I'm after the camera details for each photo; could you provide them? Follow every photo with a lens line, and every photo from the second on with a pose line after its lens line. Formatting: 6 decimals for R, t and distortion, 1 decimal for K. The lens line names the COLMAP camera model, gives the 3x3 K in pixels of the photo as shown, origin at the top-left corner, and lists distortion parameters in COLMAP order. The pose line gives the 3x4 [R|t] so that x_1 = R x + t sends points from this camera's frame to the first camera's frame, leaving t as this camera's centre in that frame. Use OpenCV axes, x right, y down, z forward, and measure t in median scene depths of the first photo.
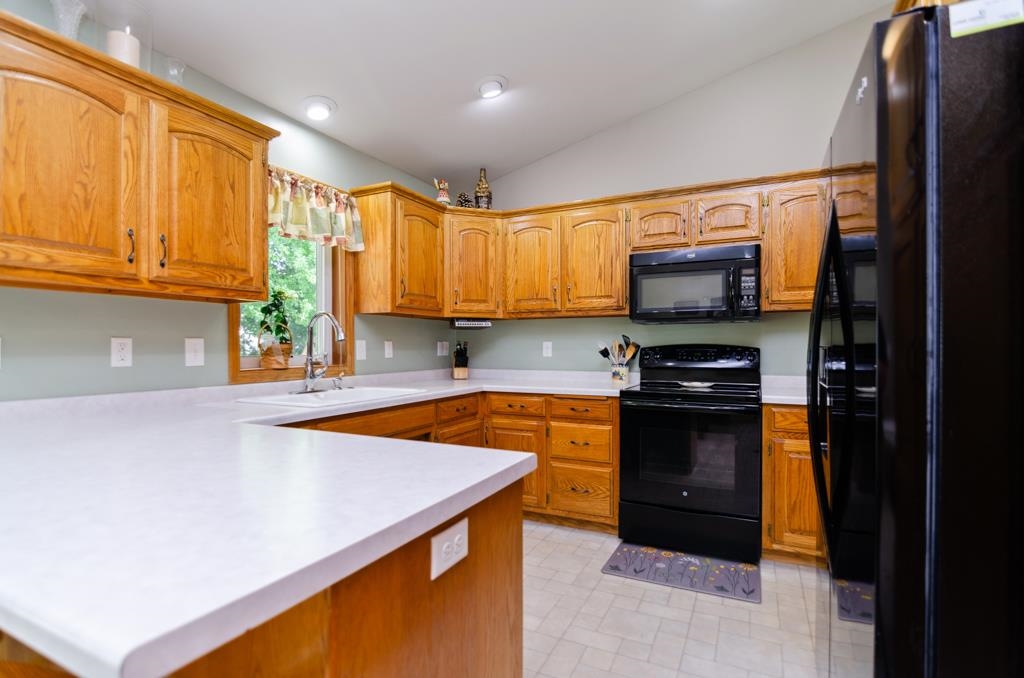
lens RADIAL K [[498.2, 0, 513.1], [0, 498.2, 352.3], [0, 0, 1]] dist [-0.005465, -0.001437]
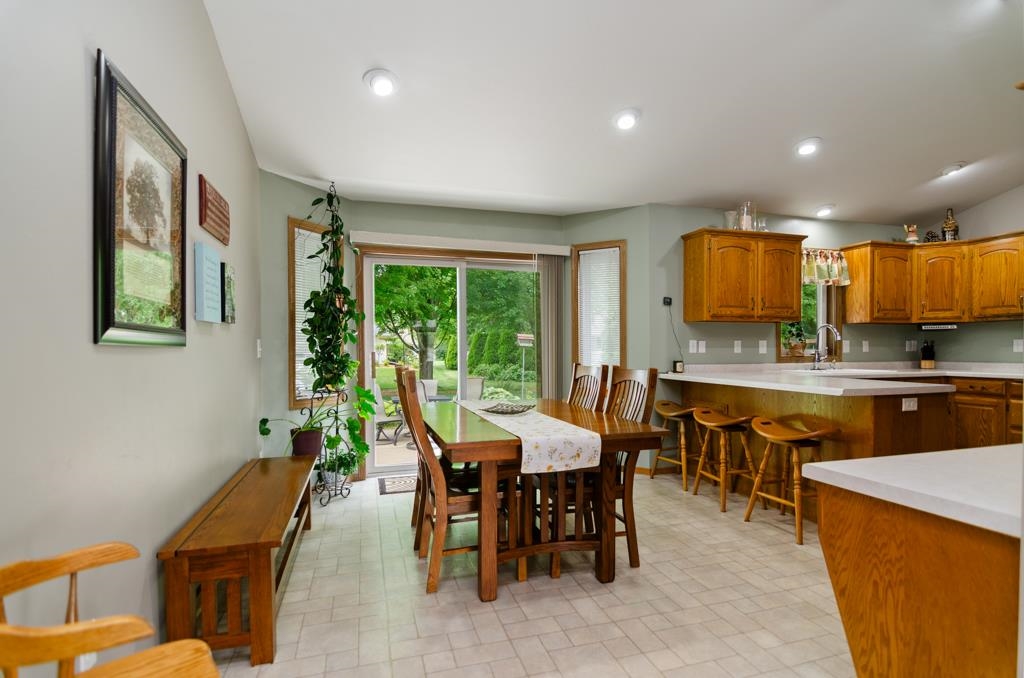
lens RADIAL K [[500.6, 0, 511.7], [0, 500.6, 356.5], [0, 0, 1]] dist [-0.012115, -0.001319]
pose [[0.679999, 0.010396, -0.733140, 0.137858], [-0.005461, 0.999944, 0.009113, 0.019957], [0.733193, -0.002193, 0.680017, -0.890494]]
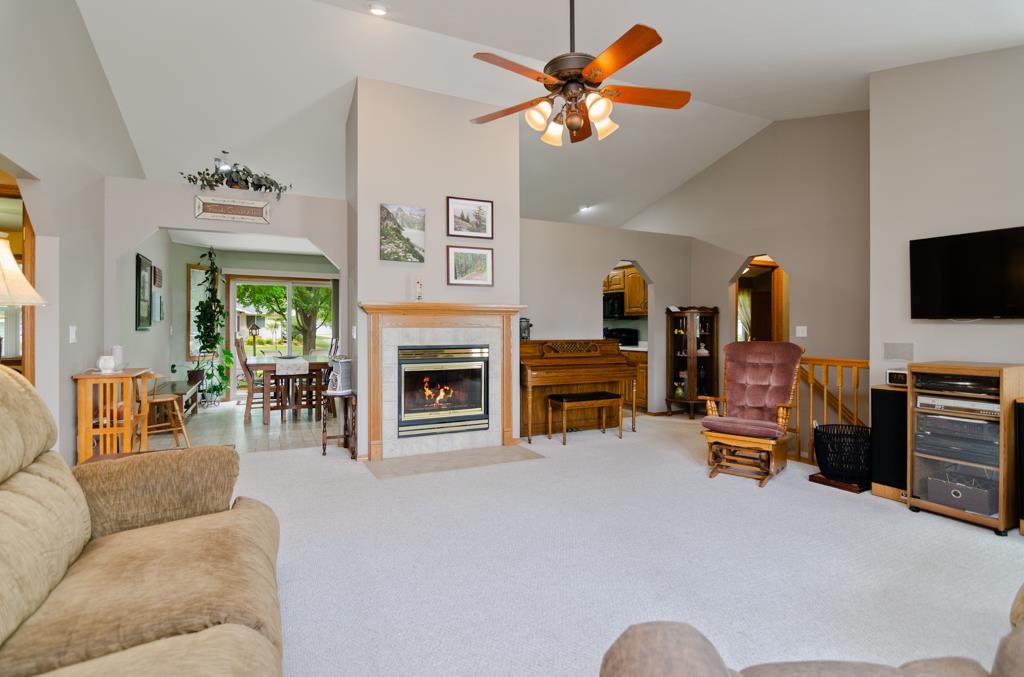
lens RADIAL K [[507.7, 0, 508.3], [0, 507.7, 327.7], [0, 0, 1]] dist [-0.003265, -0.000645]
pose [[0.787981, 0.002231, -0.615696, 1.581253], [-0.009044, 0.999927, -0.007951, 0.007859], [0.615634, 0.011834, 0.787944, -1.424150]]
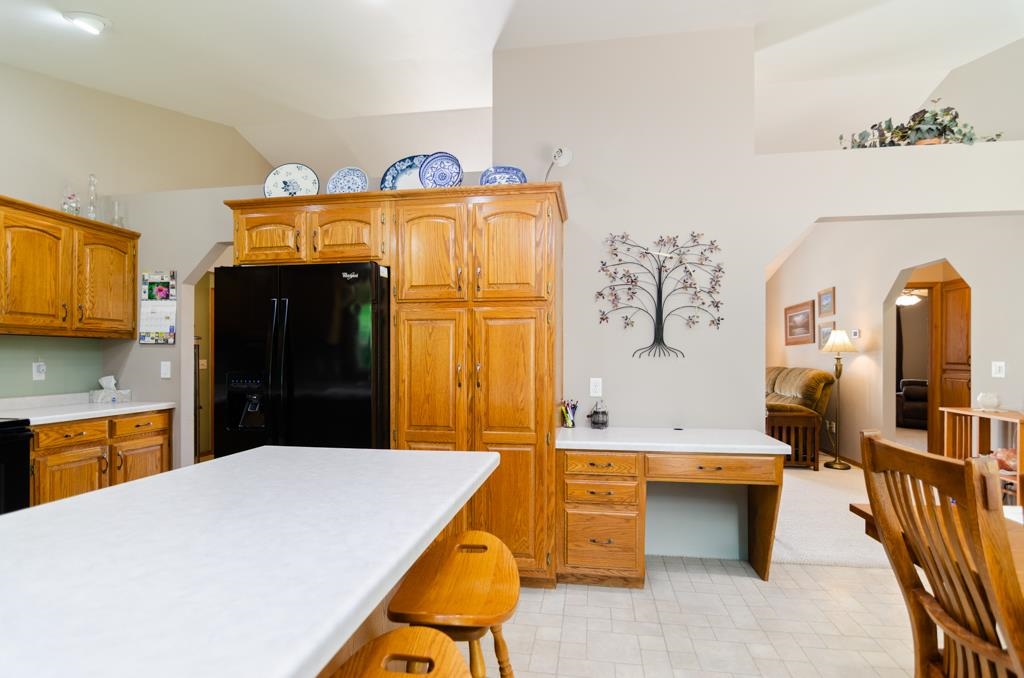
lens RADIAL K [[498.2, 0, 513.1], [0, 498.2, 352.3], [0, 0, 1]] dist [-0.005465, -0.001437]
pose [[-0.292271, 0.009449, 0.956289, -0.645586], [0.012908, 0.999899, -0.005935, -0.025954], [-0.956248, 0.010609, -0.292364, 0.290107]]
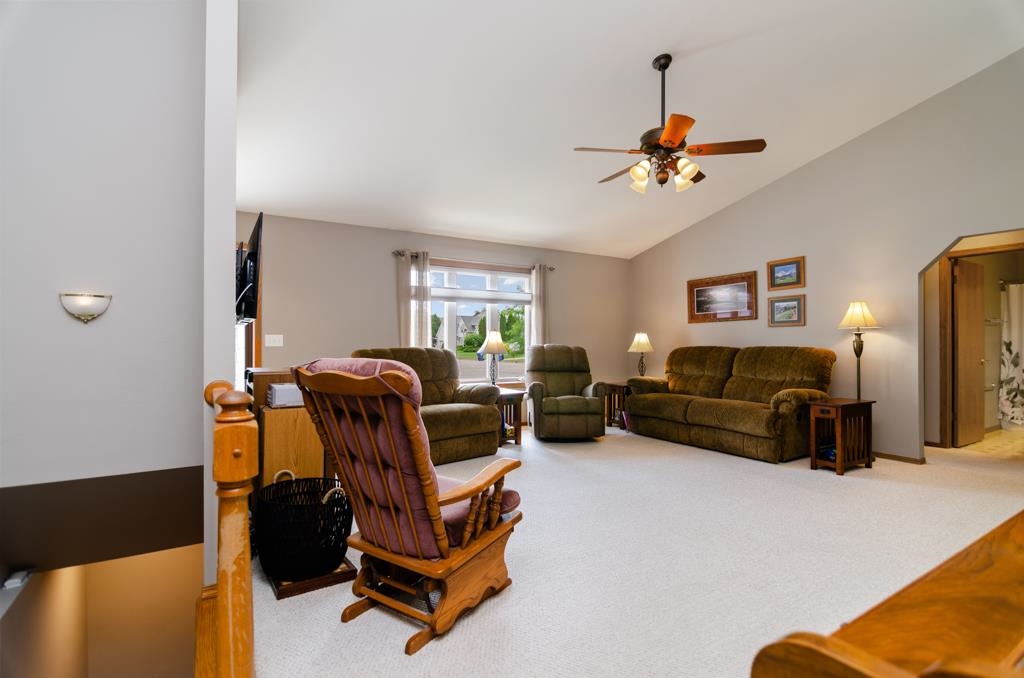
lens RADIAL K [[483.0, 0, 512.0], [0, 483.0, 339.0], [0, 0, 1]] dist [-0.002164, -0.000396]
pose [[-0.846992, 0.005281, 0.531579, 0.815612], [0.007393, 0.999971, 0.001844, 0.003546], [-0.531554, 0.005492, -0.847006, 0.519404]]
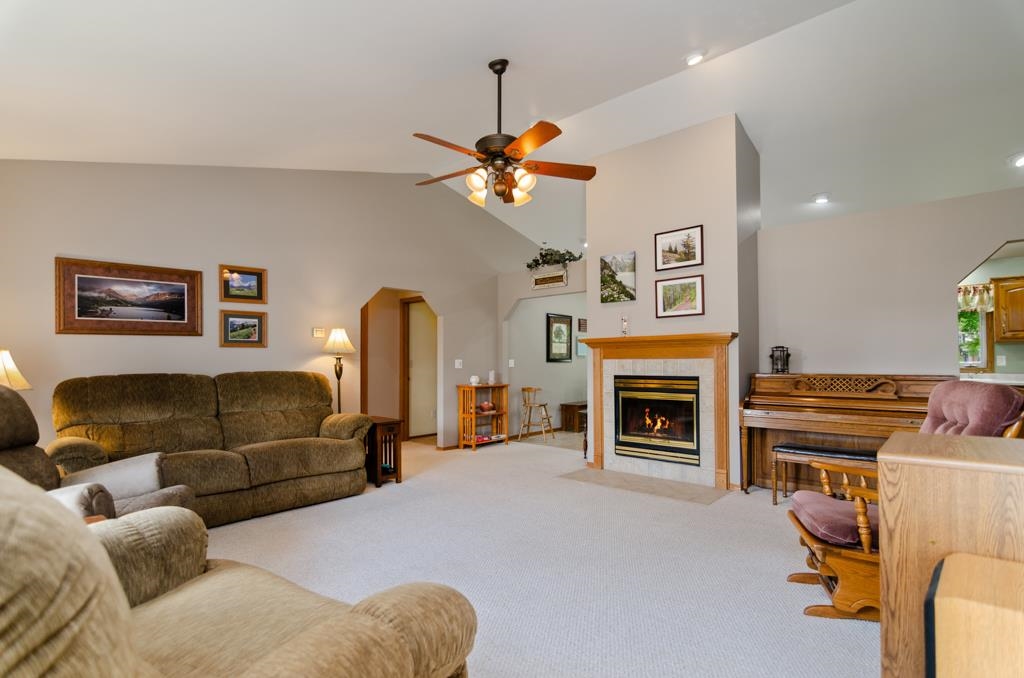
lens RADIAL K [[502.2, 0, 518.4], [0, 502.2, 350.7], [0, 0, 1]] dist [-0.002525, -0.001274]
pose [[-0.274283, -0.016614, -0.961505, 2.152280], [-0.005364, 0.999862, -0.015747, -0.002027], [0.961634, 0.000838, -0.274334, -0.282522]]
